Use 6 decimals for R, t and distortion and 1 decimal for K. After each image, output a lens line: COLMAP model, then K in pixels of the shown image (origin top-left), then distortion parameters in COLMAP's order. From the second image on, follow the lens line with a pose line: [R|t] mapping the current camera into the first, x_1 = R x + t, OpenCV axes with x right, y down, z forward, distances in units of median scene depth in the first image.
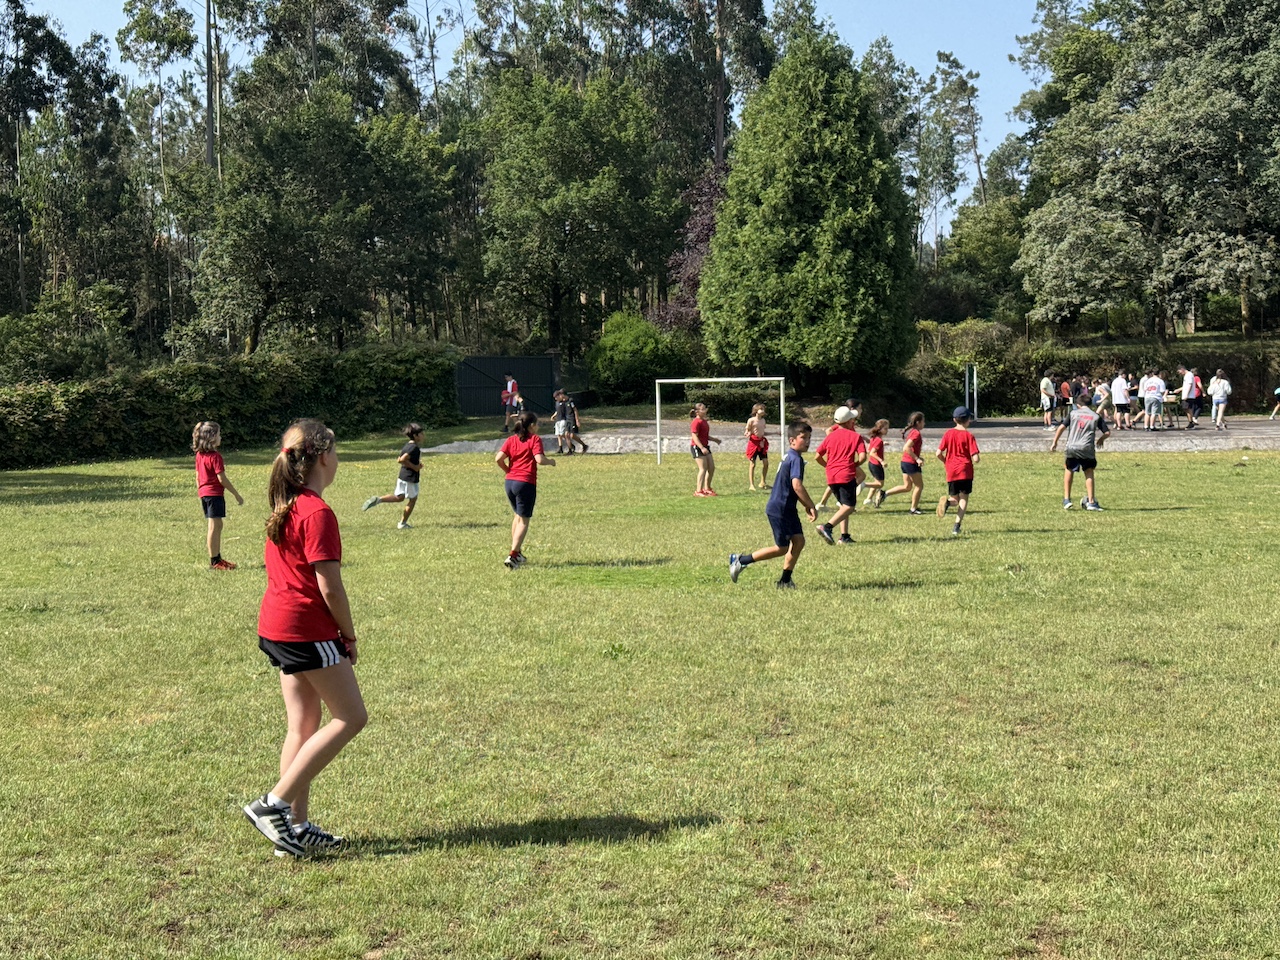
lens RADIAL K [[1730.6, 0, 644.6], [0, 1730.6, 480.1], [0, 0, 1]] dist [0.182421, -0.429808]
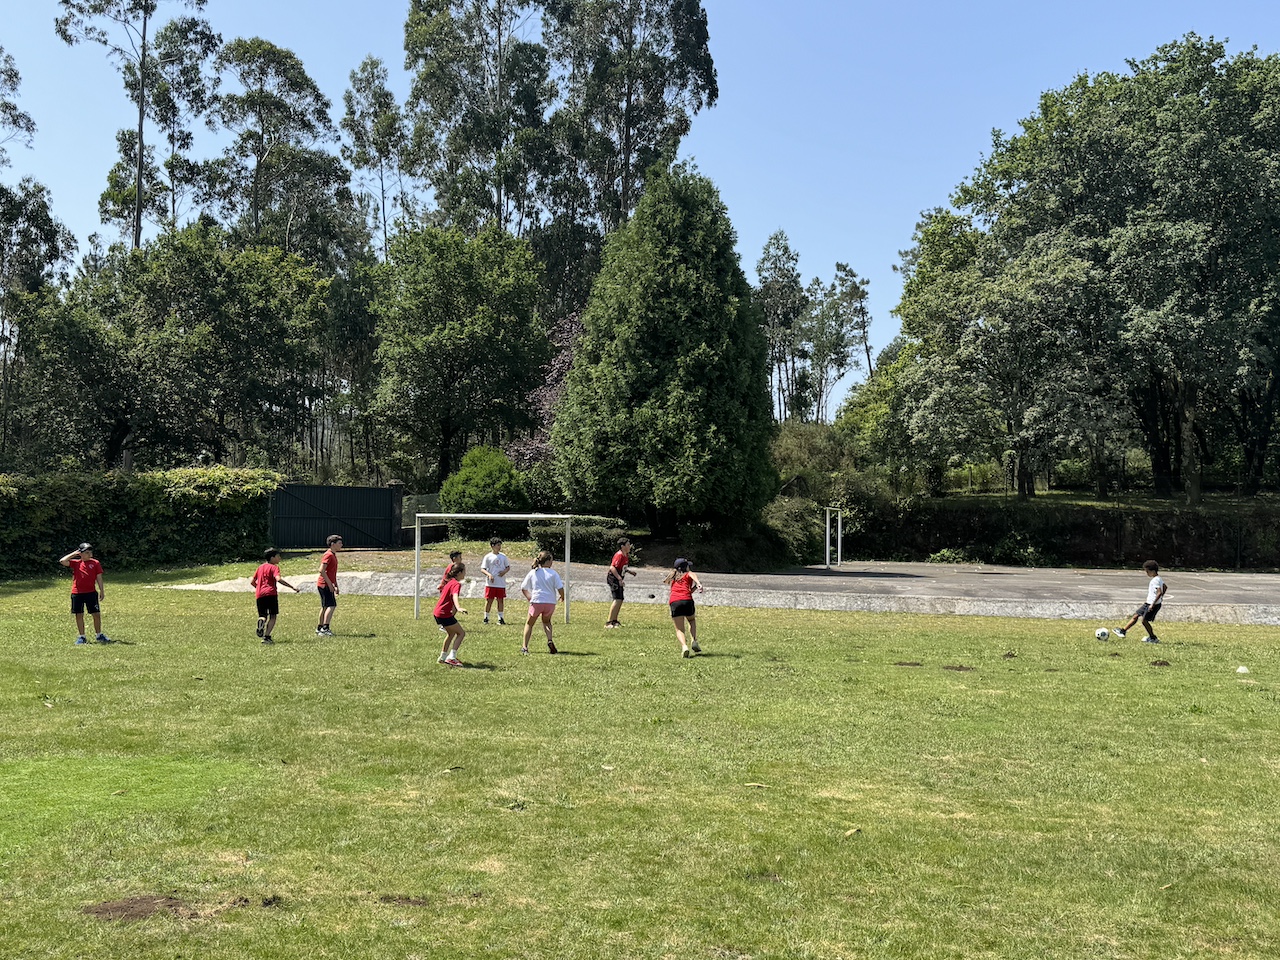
lens RADIAL K [[1227.4, 0, 640.0], [0, 1227.4, 480.0], [0, 0, 1]] dist [0.149043, -0.285093]
pose [[0.999574, 0.028619, -0.005649, 0.084104], [-0.029008, 0.995605, -0.089045, -0.018365], [0.003076, 0.089171, 0.996012, 0.310077]]
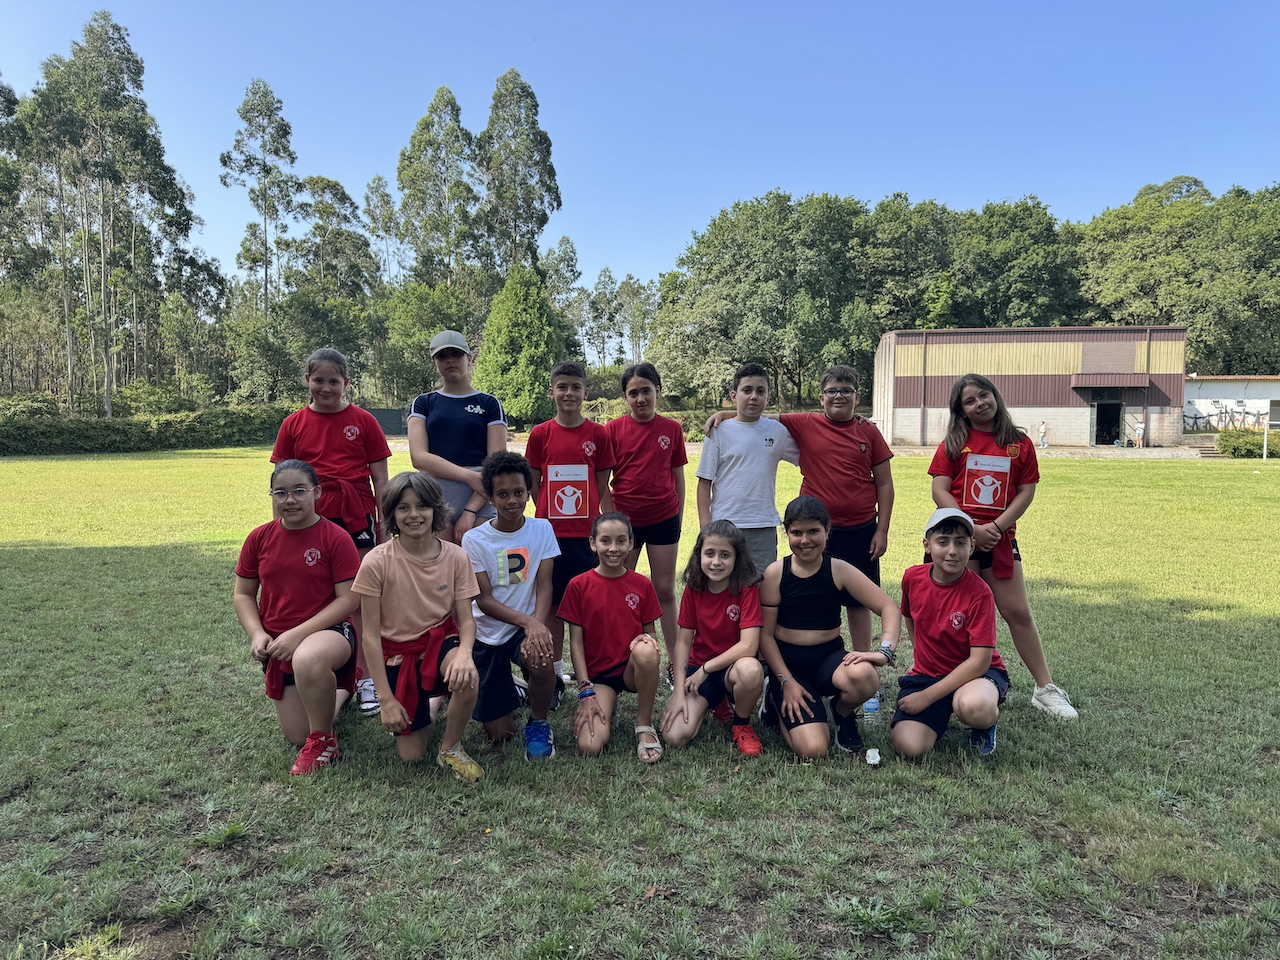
lens RADIAL K [[890.5, 0, 640.0], [0, 890.5, 480.0], [0, 0, 1]] dist [0.066542, -0.073028]
pose [[0.997583, 0.015352, 0.067772, 0.171191], [-0.015285, 0.999882, -0.001498, 0.015816], [-0.067787, 0.000458, 0.997700, -0.162329]]
